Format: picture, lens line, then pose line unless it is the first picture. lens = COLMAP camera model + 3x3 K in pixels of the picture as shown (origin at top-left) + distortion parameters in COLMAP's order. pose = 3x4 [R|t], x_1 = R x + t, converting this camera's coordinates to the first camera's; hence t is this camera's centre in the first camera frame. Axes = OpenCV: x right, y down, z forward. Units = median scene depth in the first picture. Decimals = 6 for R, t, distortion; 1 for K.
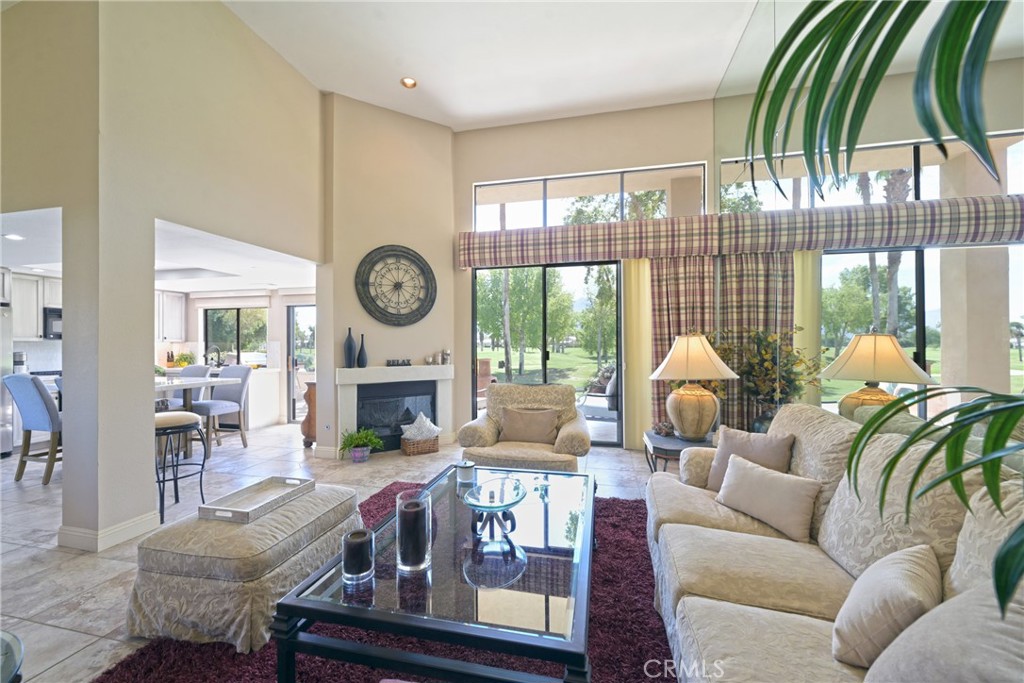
lens RADIAL K [[403.1, 0, 509.3], [0, 403.1, 344.4], [0, 0, 1]] dist [0.000418, 0.000306]
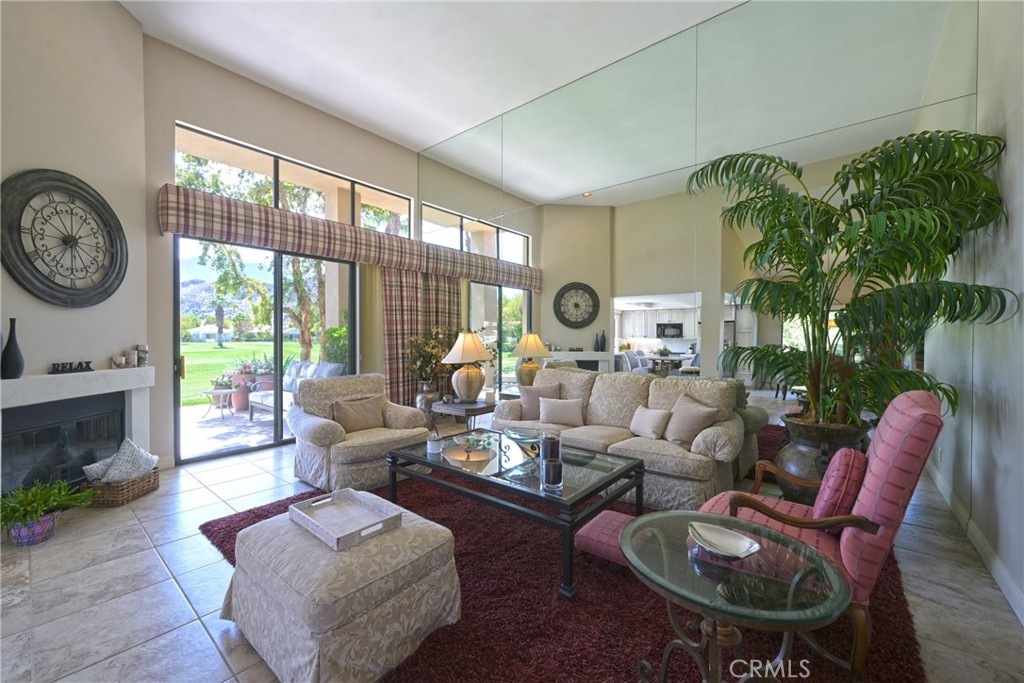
lens RADIAL K [[403.1, 0, 508.8], [0, 403.1, 342.6], [0, 0, 1]] dist [0.000418, 0.000306]
pose [[0.447449, -0.005350, 0.894293, -0.554498], [-0.003195, 0.999966, 0.007581, 0.001551], [-0.894304, -0.006250, 0.447417, 0.139285]]
